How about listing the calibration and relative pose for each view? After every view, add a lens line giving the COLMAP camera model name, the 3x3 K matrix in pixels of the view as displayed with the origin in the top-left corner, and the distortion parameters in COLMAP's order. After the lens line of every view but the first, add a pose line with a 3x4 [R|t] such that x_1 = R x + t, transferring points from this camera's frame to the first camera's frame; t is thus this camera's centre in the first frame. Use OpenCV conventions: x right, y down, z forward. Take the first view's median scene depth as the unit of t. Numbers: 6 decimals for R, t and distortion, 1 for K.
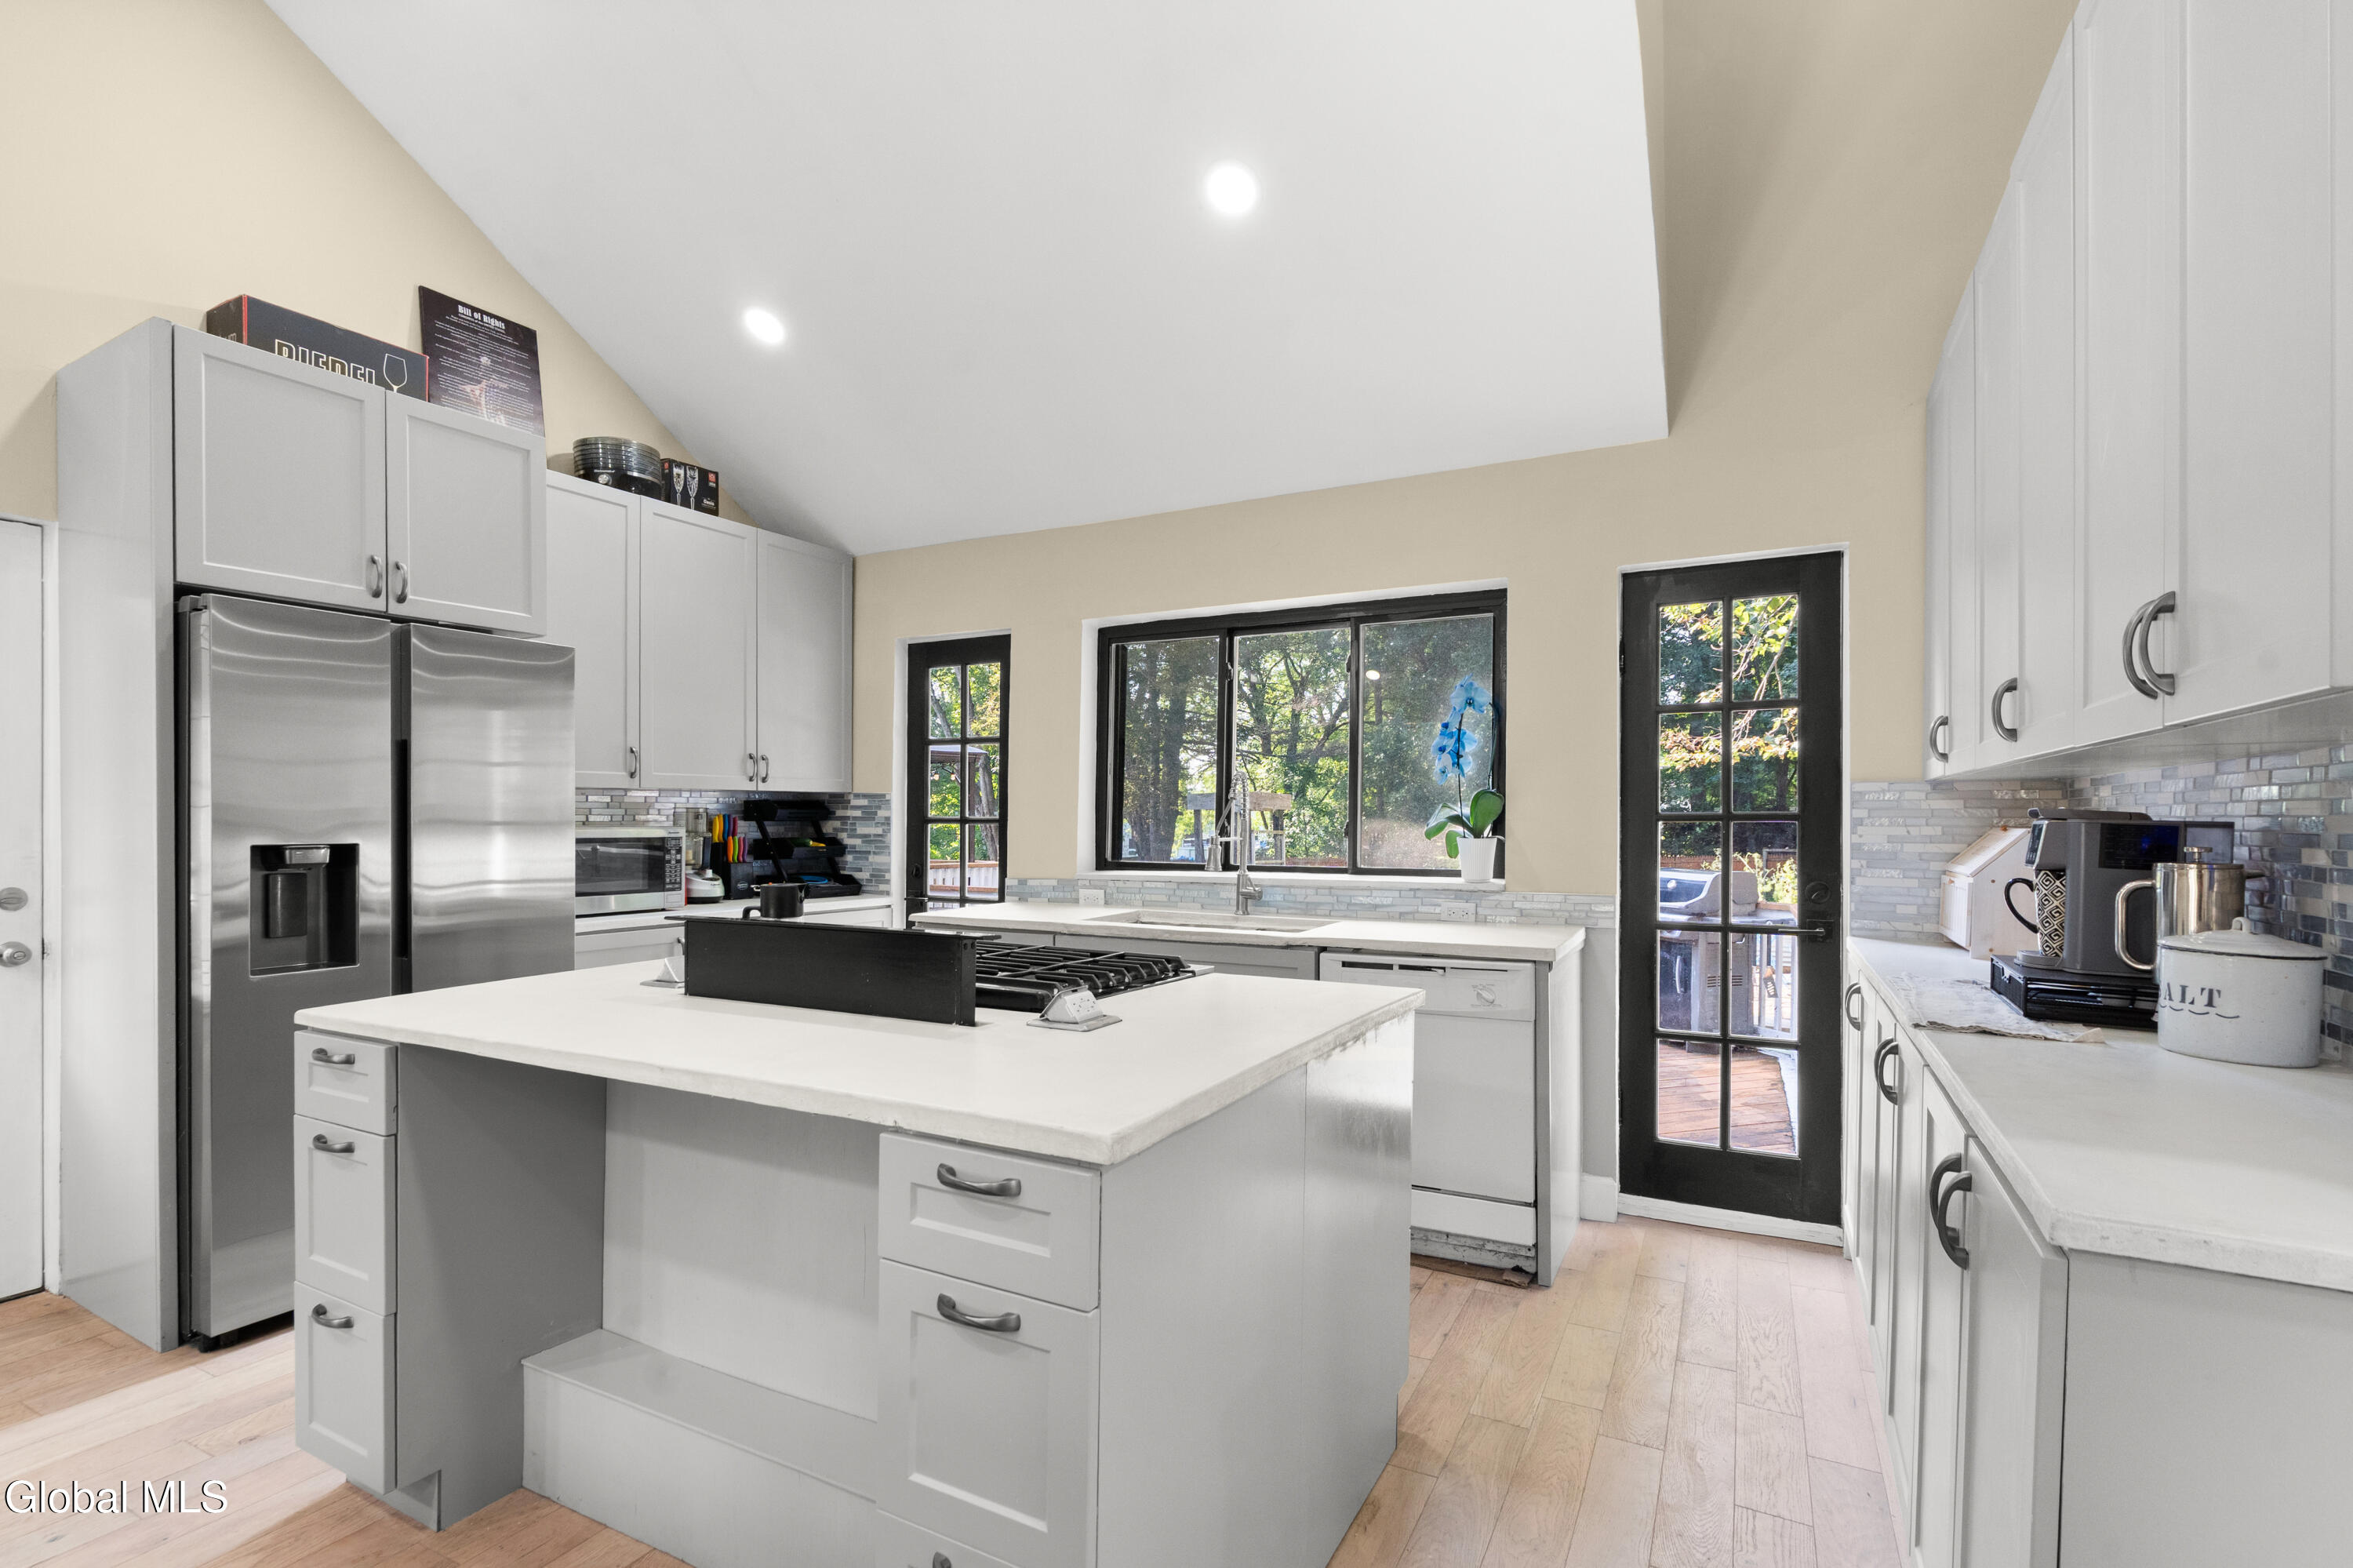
lens RADIAL K [[1112.0, 0, 1163.6], [0, 1112.0, 817.5], [0, 0, 1]] dist [-0.003035, 0.003101]
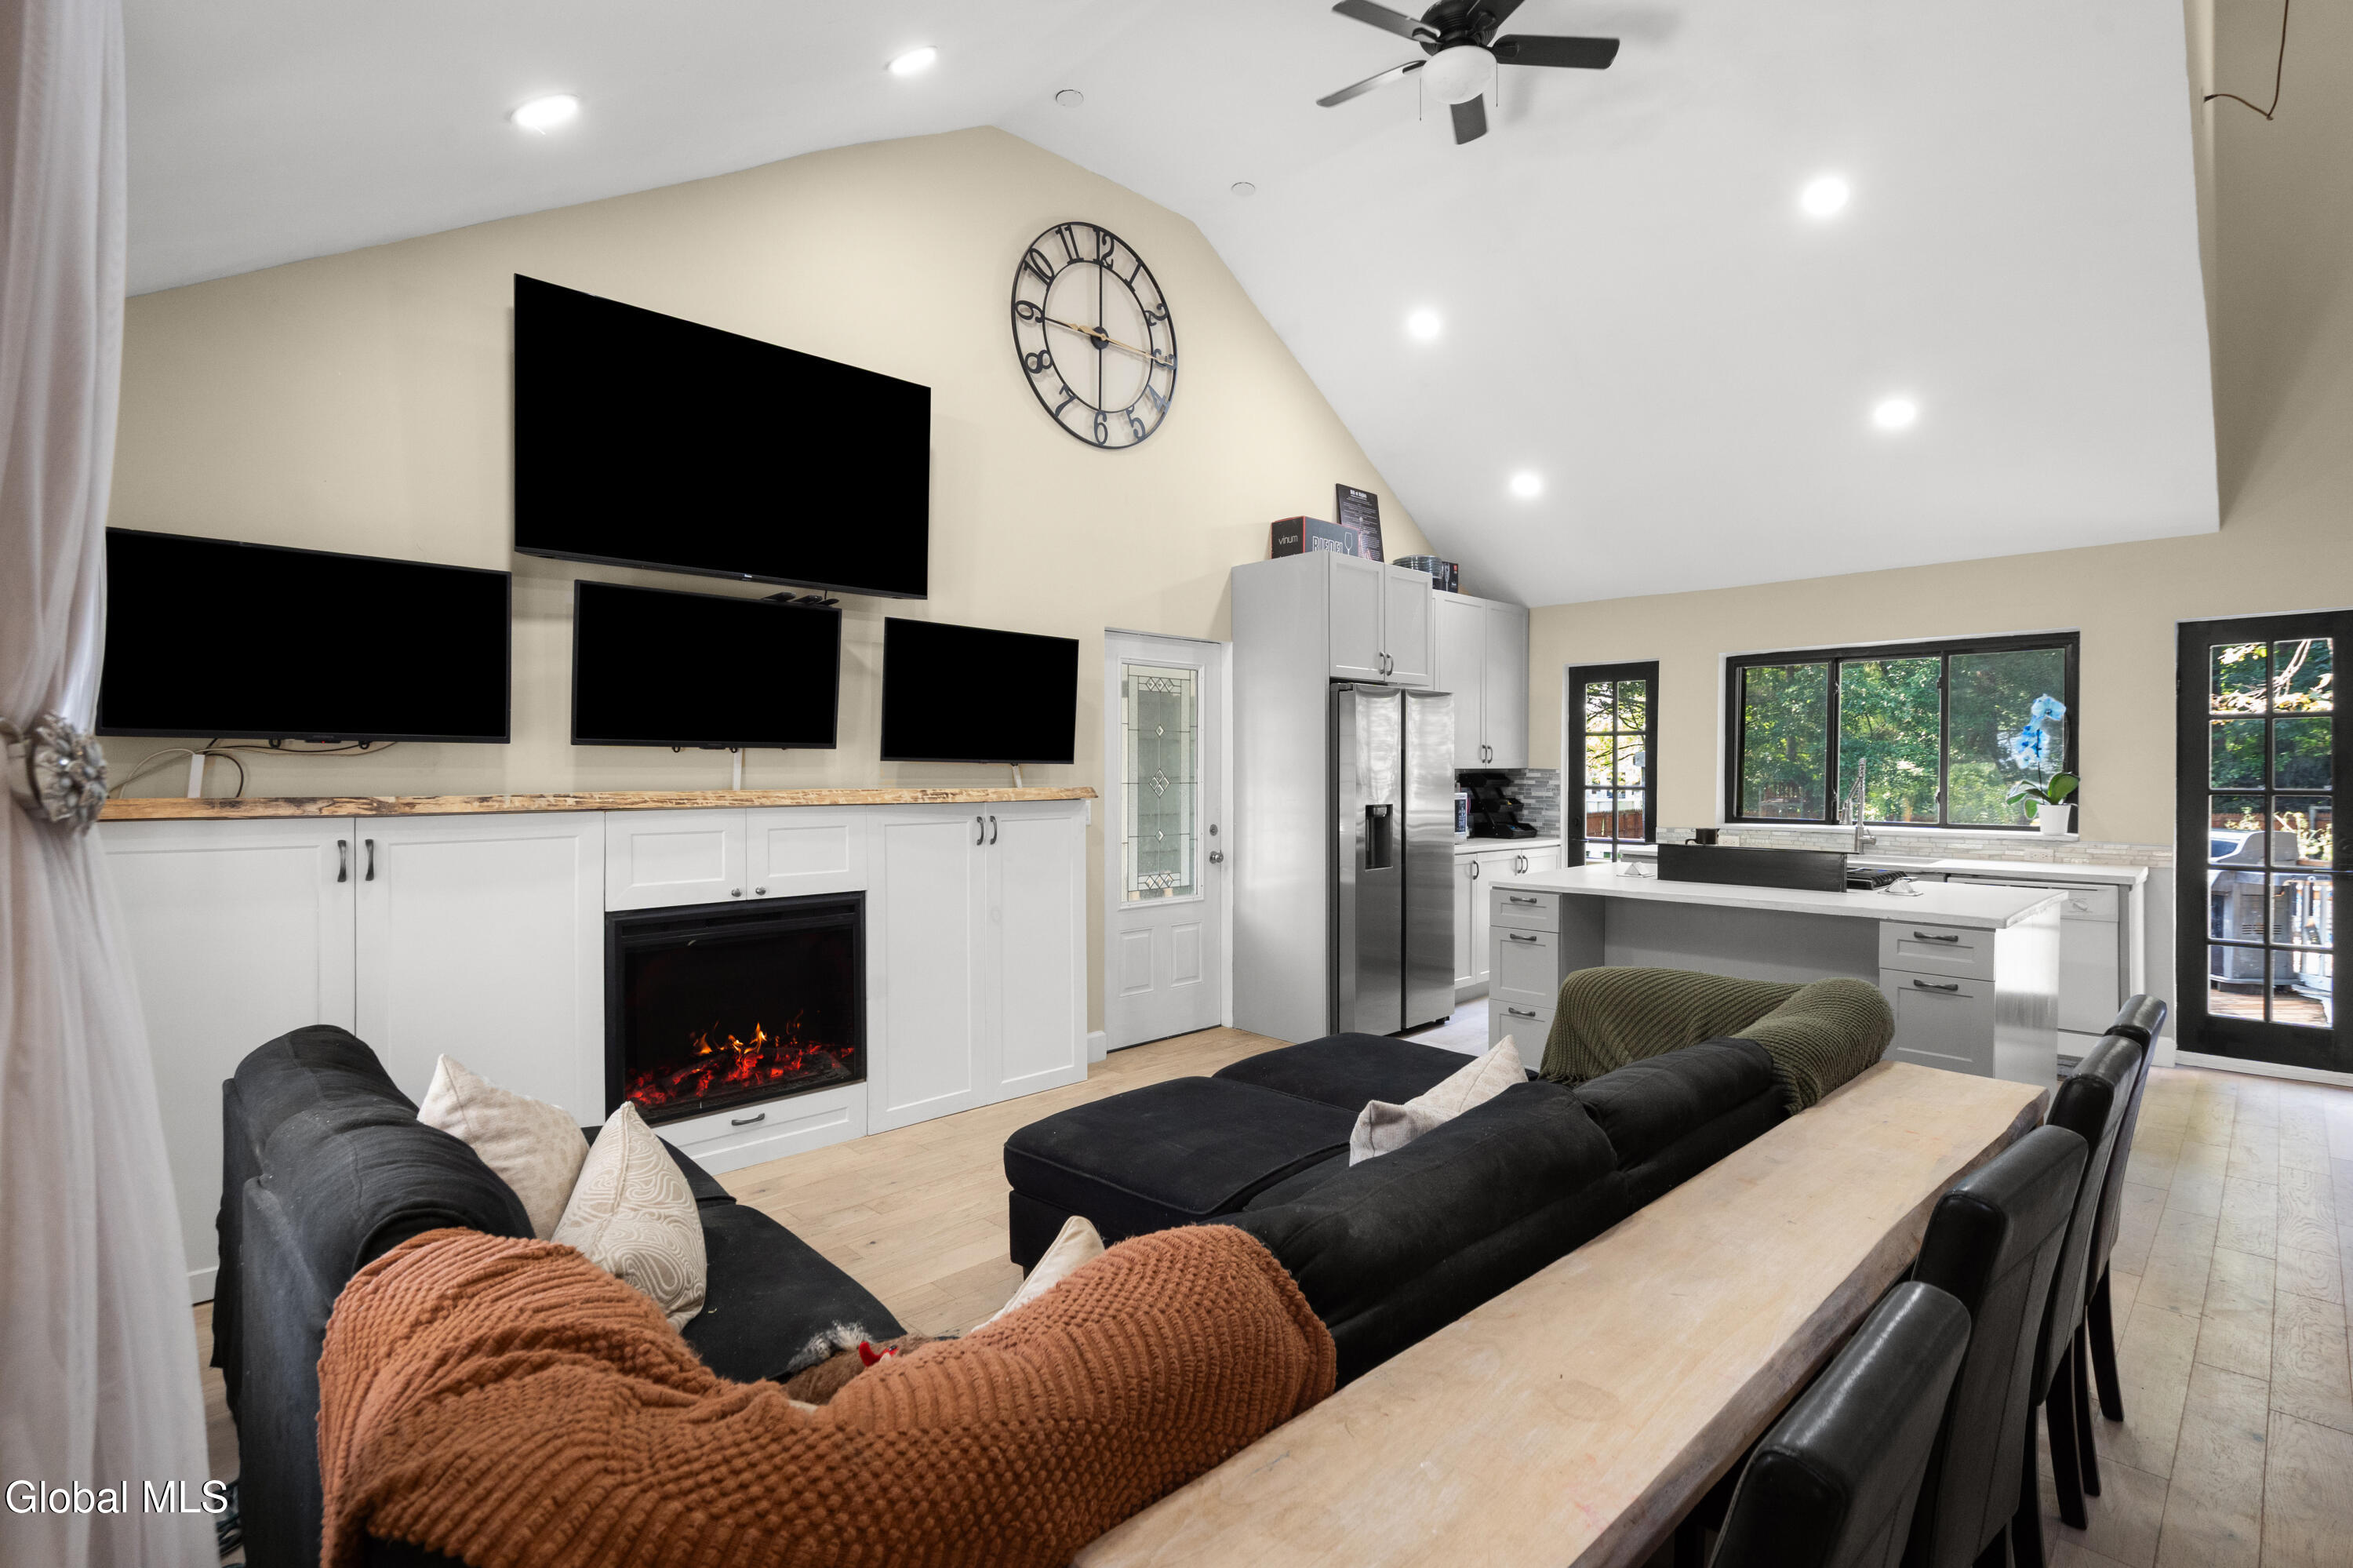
lens RADIAL K [[1112.0, 0, 1171.6], [0, 1112.0, 768.5], [0, 0, 1]] dist [-0.003035, 0.003101]
pose [[0.954376, -0.000532, -0.298608, -0.370573], [0.001012, 0.999998, 0.001450, -0.031120], [0.298606, -0.001686, 0.954375, -0.706055]]
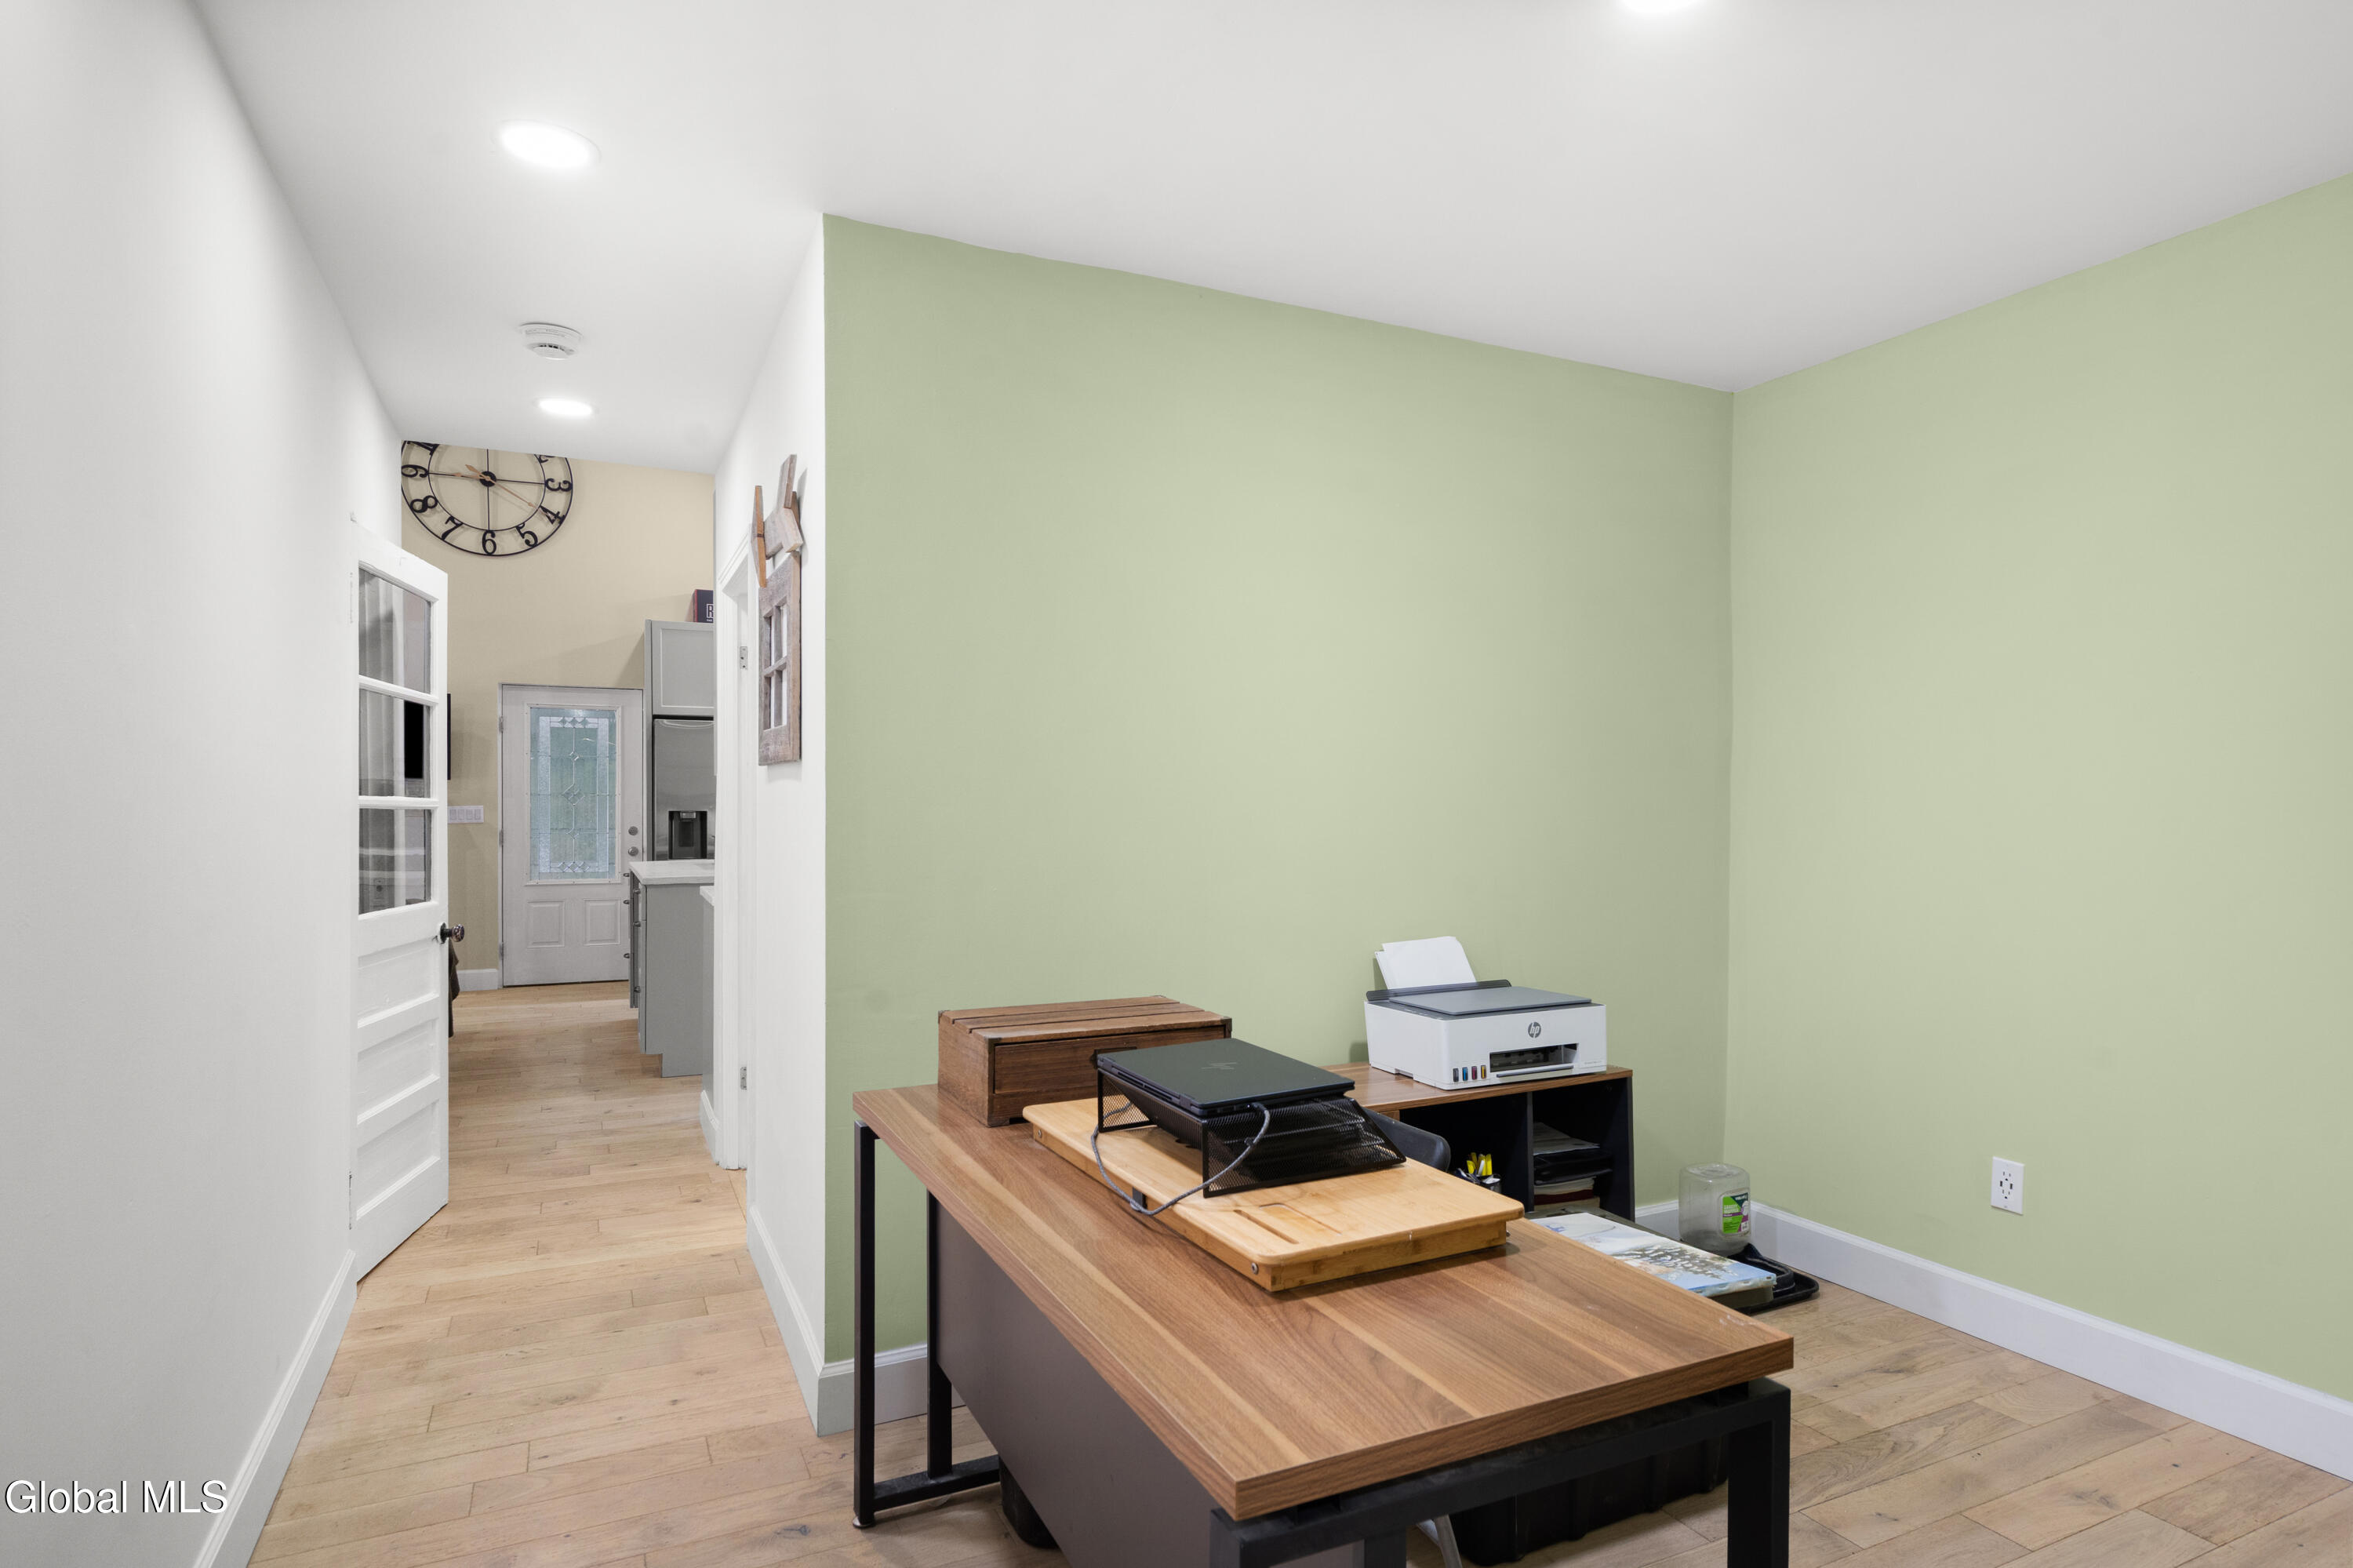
lens RADIAL K [[1248.3, 0, 1170.0], [0, 1248.3, 804.7], [0, 0, 1]] dist [-0.005144, -0.000078]
pose [[0.807760, 0.001588, -0.589510, 1.305736], [-0.000138, 0.999997, 0.002506, 0.002089], [0.589512, -0.001943, 0.807758, -0.491233]]
